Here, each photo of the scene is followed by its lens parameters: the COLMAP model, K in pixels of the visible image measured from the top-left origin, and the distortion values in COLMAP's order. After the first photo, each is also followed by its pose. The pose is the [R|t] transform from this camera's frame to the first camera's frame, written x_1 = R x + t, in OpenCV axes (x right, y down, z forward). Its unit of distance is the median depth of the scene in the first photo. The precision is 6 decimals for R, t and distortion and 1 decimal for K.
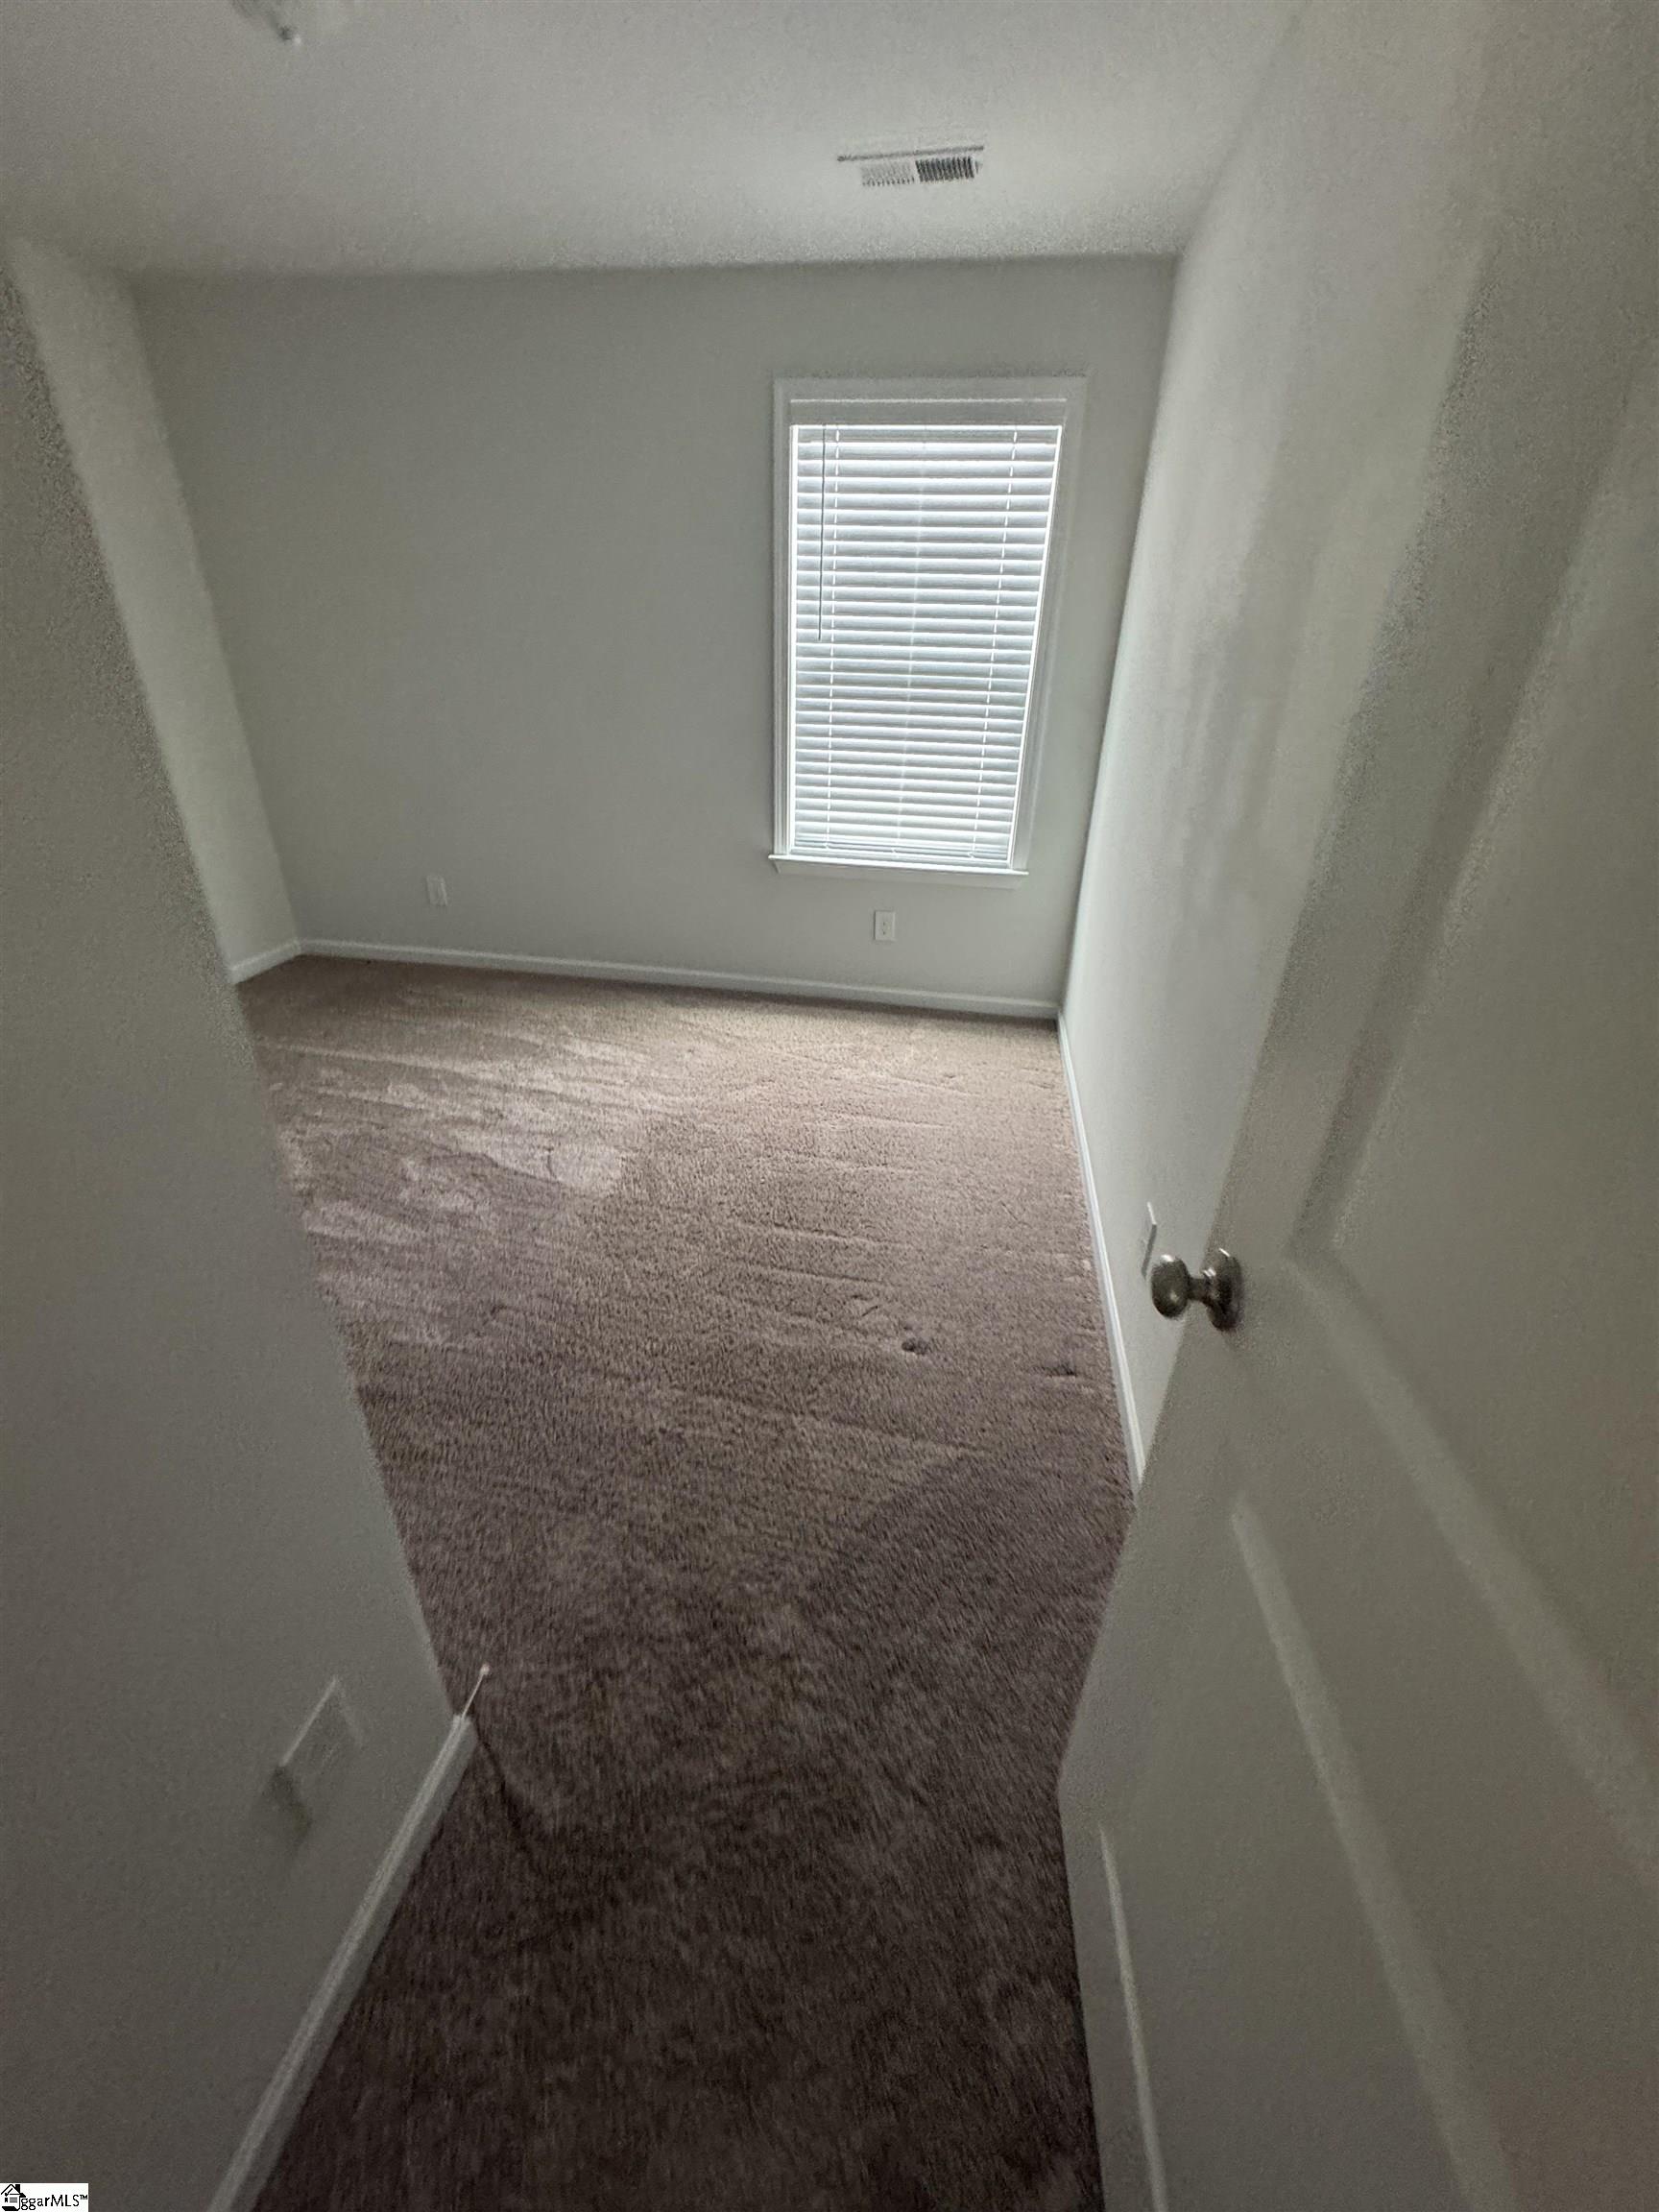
lens RADIAL K [[878.9, 0, 831.6], [0, 878.9, 1105.9], [0, 0, 1]] dist [-0.003664, 0.001310]
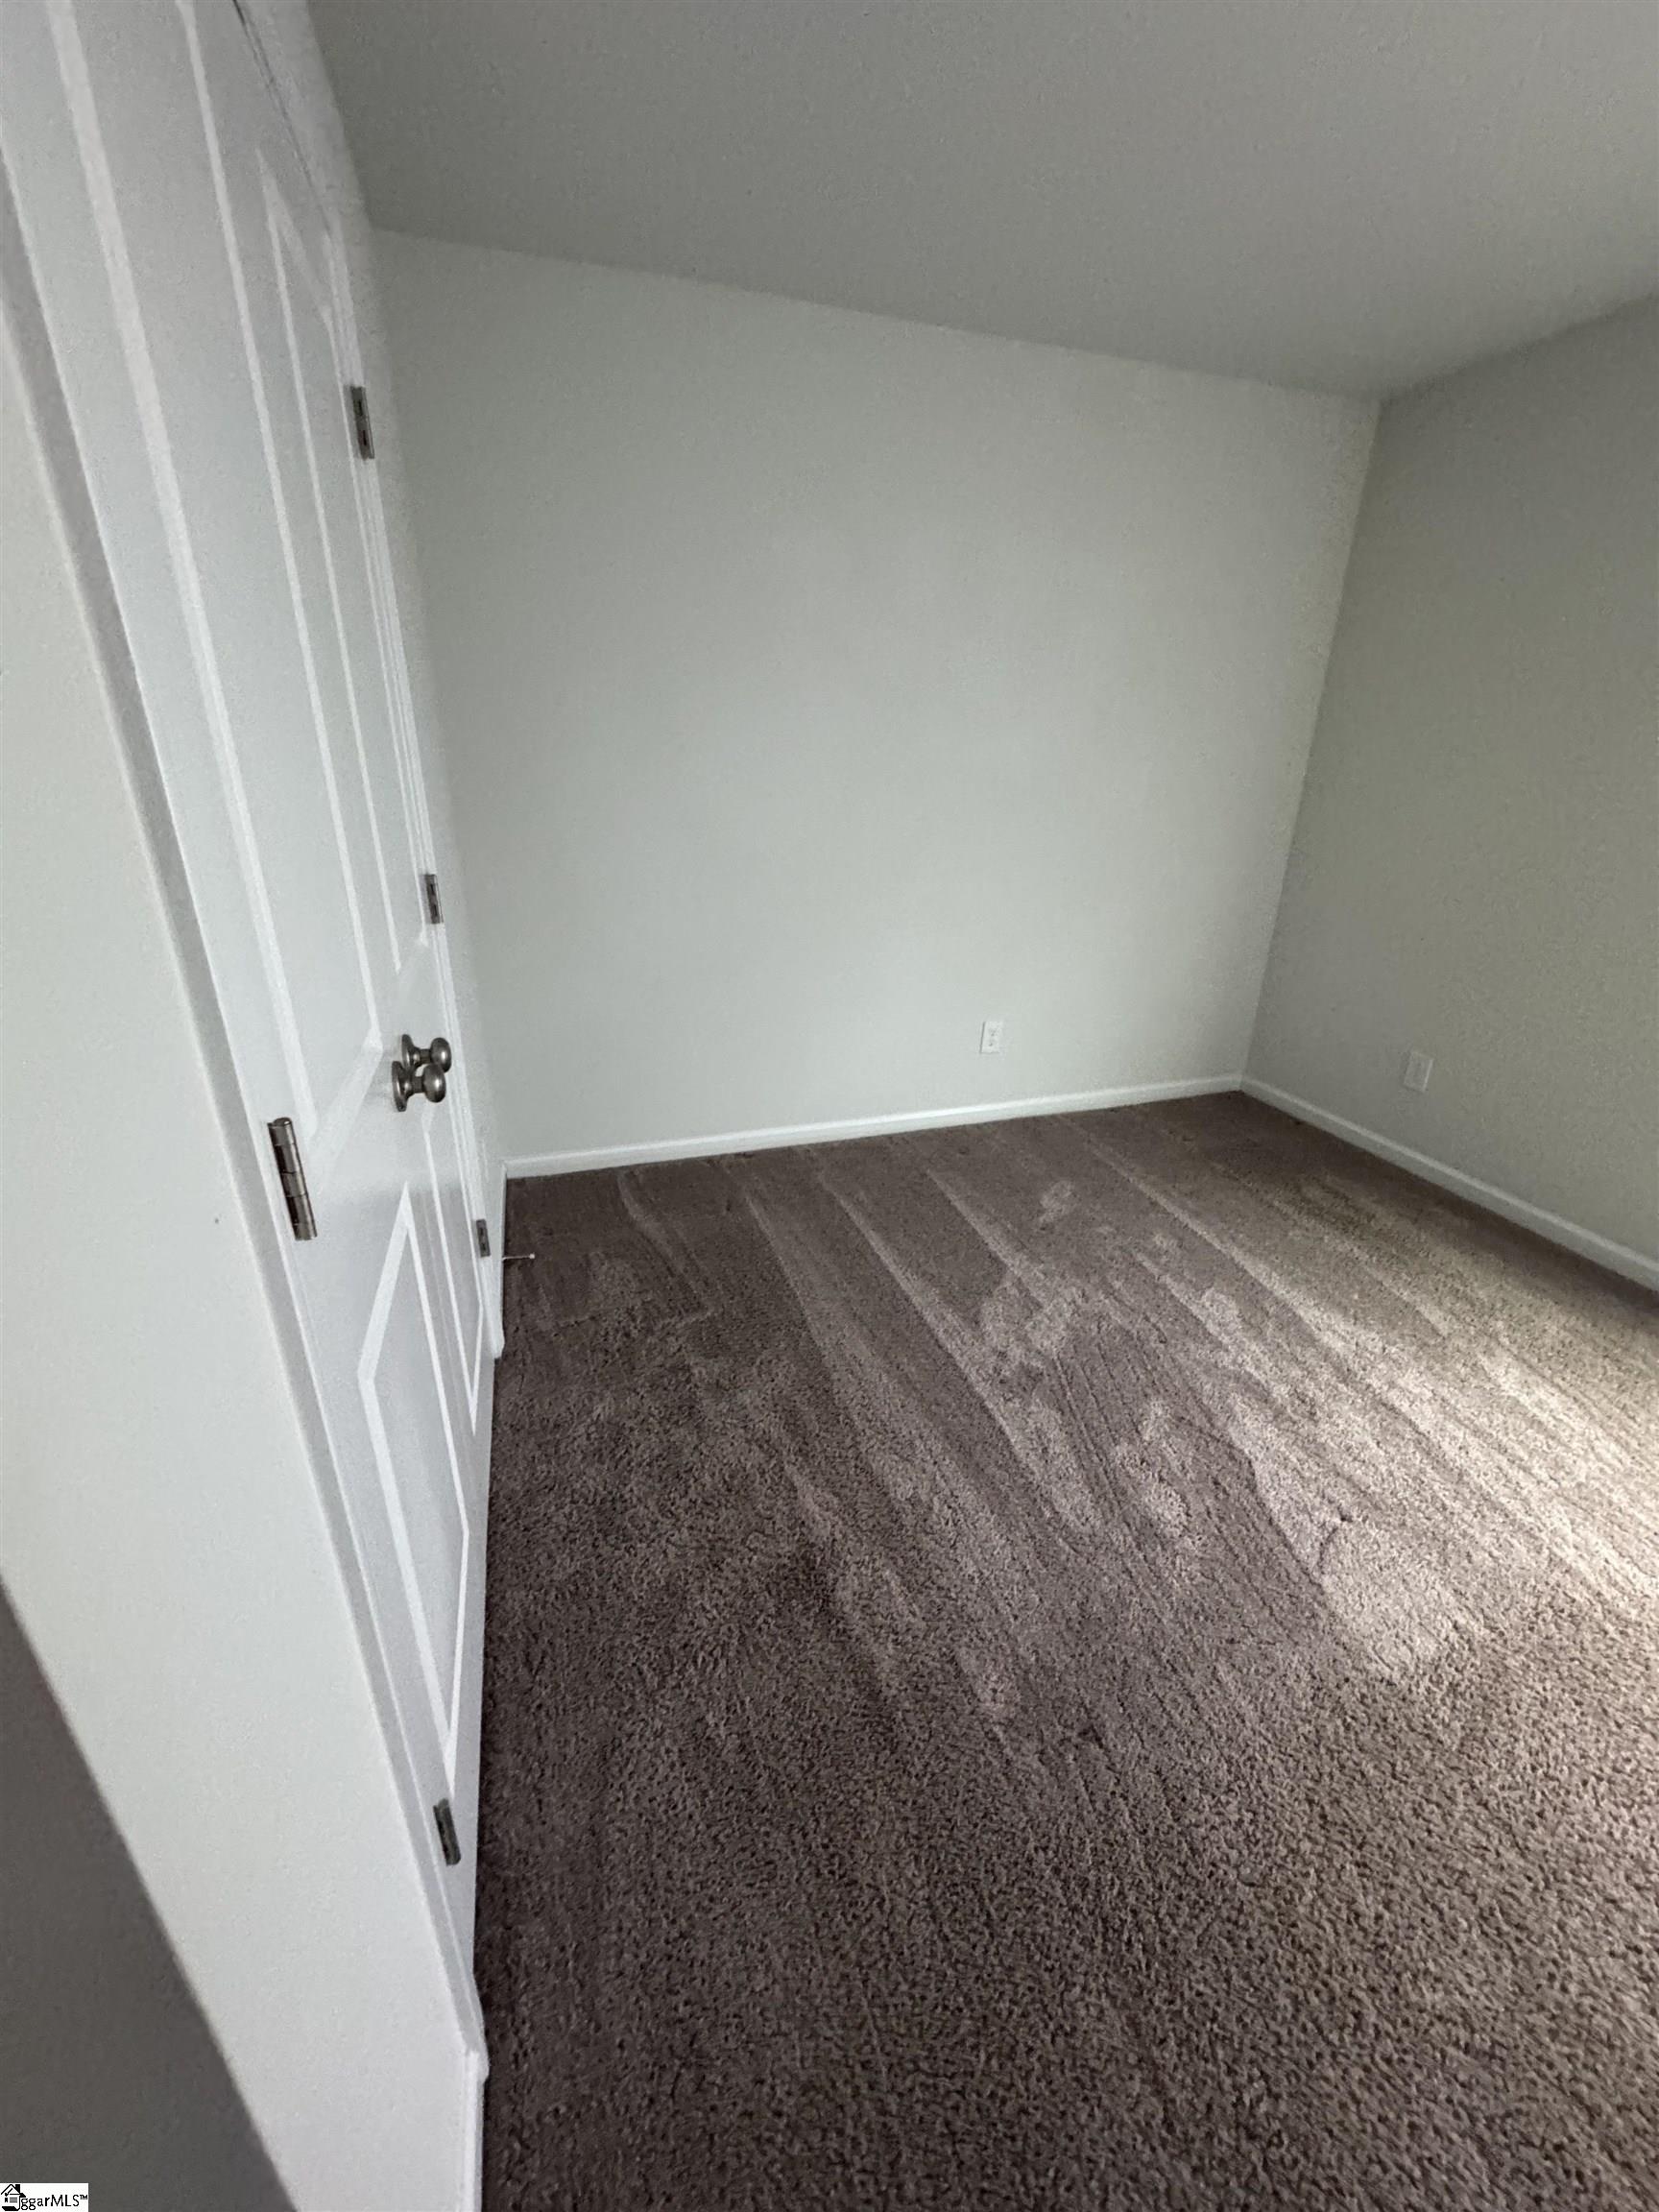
lens RADIAL K [[878.9, 0, 828.9], [0, 878.9, 1100.9], [0, 0, 1]] dist [-0.003664, 0.001310]
pose [[0.461131, 0.314605, -0.829688, -0.054056], [-0.416682, 0.902305, 0.110553, -0.123656], [0.783412, 0.294737, 0.547171, 0.241198]]
